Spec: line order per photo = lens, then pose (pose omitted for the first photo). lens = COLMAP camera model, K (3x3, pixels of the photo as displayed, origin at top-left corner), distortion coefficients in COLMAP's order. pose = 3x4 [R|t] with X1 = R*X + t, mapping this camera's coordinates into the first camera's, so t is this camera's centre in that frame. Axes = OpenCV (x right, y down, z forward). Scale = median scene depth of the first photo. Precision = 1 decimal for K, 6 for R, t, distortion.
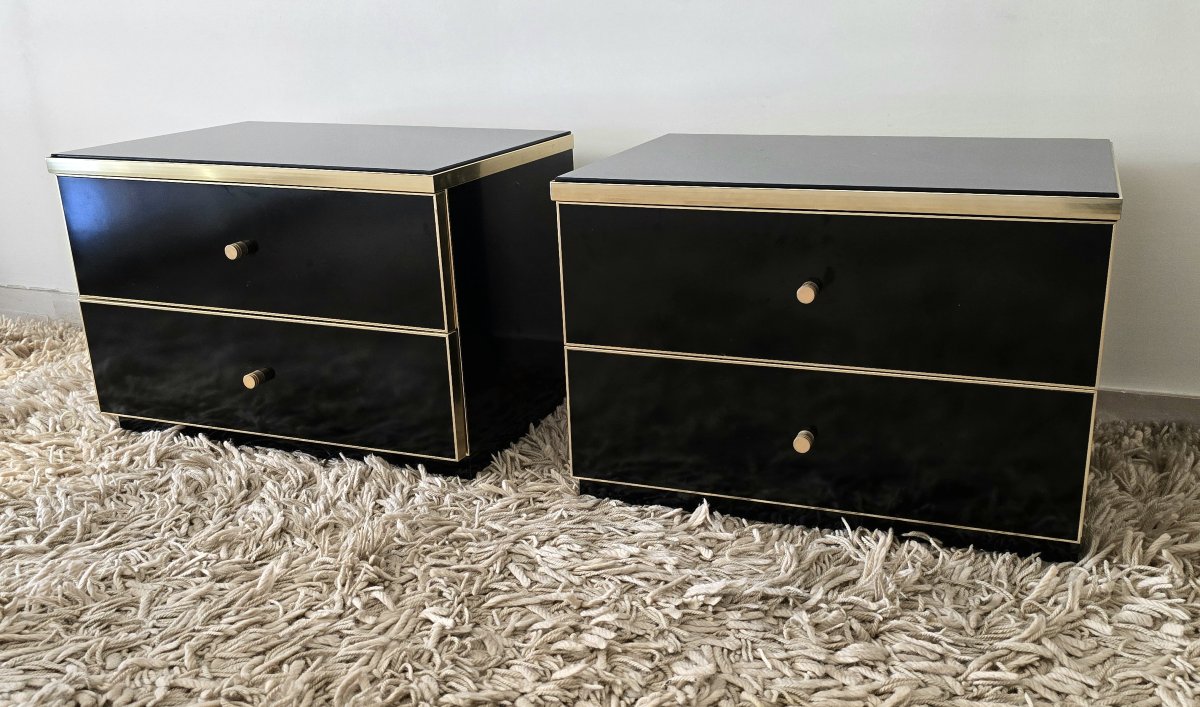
lens RADIAL K [[1114.2, 0, 604.9], [0, 1114.2, 362.6], [0, 0, 1]] dist [0.035192, 0.000000]
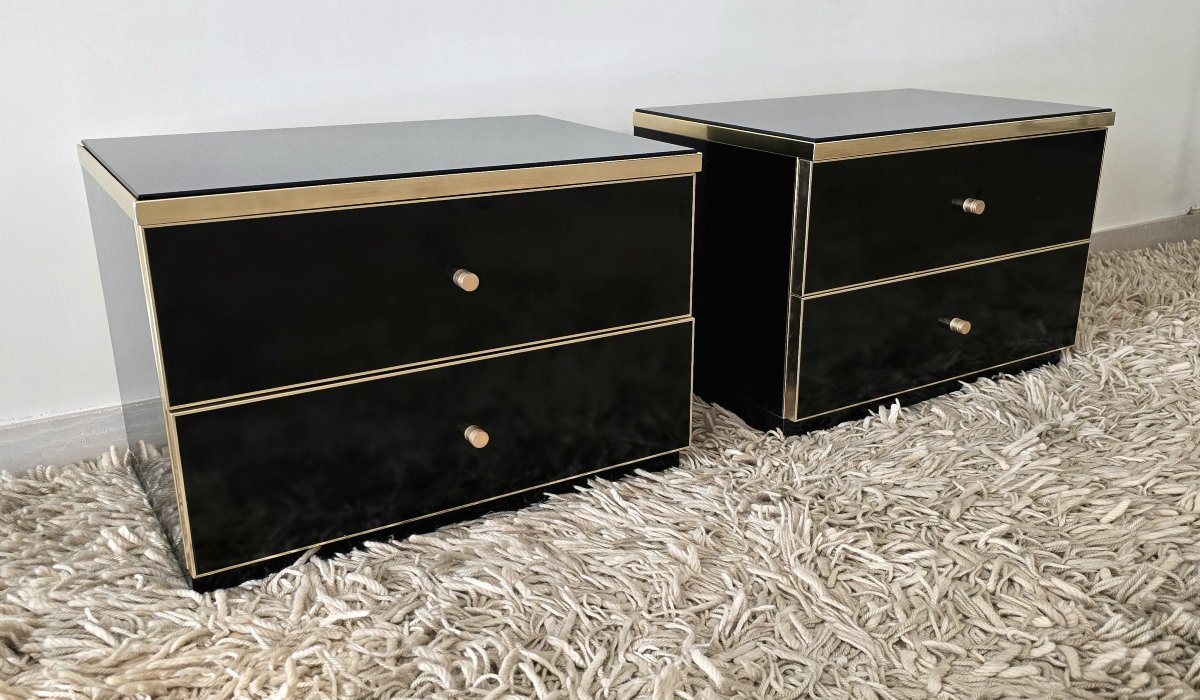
lens RADIAL K [[1079.5, 0, 602.9], [0, 1079.5, 347.0], [0, 0, 1]] dist [0.033946, -0.003345]
pose [[0.606220, -0.227475, 0.762071, -0.951133], [0.235962, 0.966521, 0.100796, -0.118853], [-0.759486, 0.118715, 0.639600, 0.479305]]
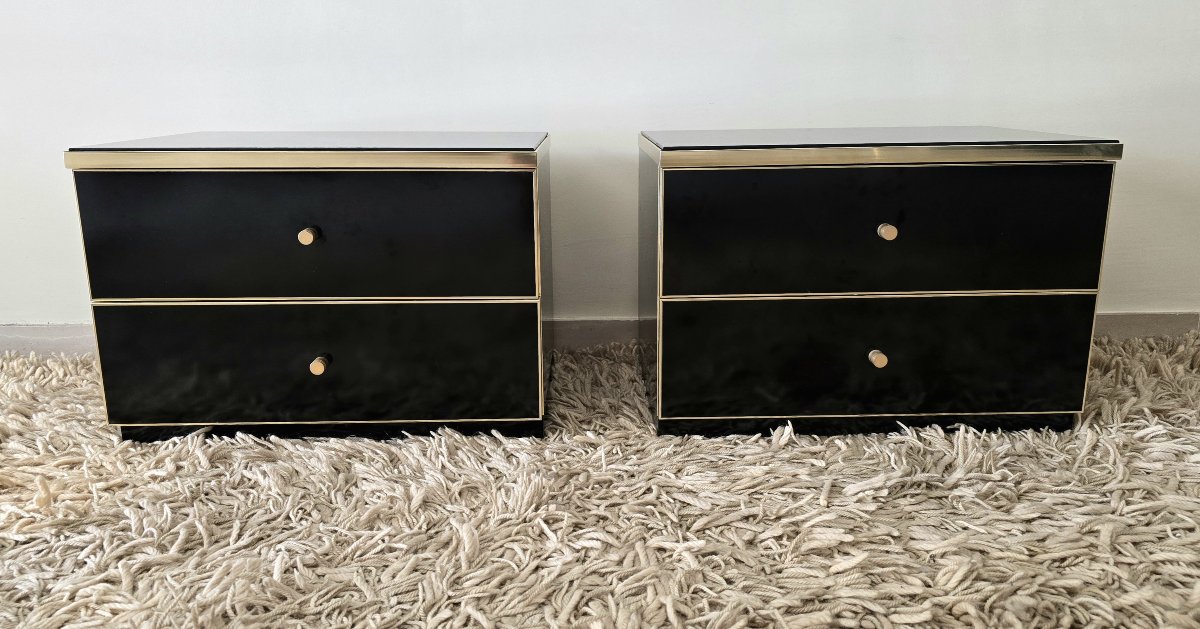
lens RADIAL K [[914.4, 0, 573.0], [0, 914.4, 299.5], [0, 0, 1]] dist [0.039567, -0.032016]
pose [[0.930588, -0.064984, 0.360255, -0.446816], [0.098940, 0.992140, -0.076608, 0.047241], [-0.352445, 0.106934, 0.929703, 0.172053]]
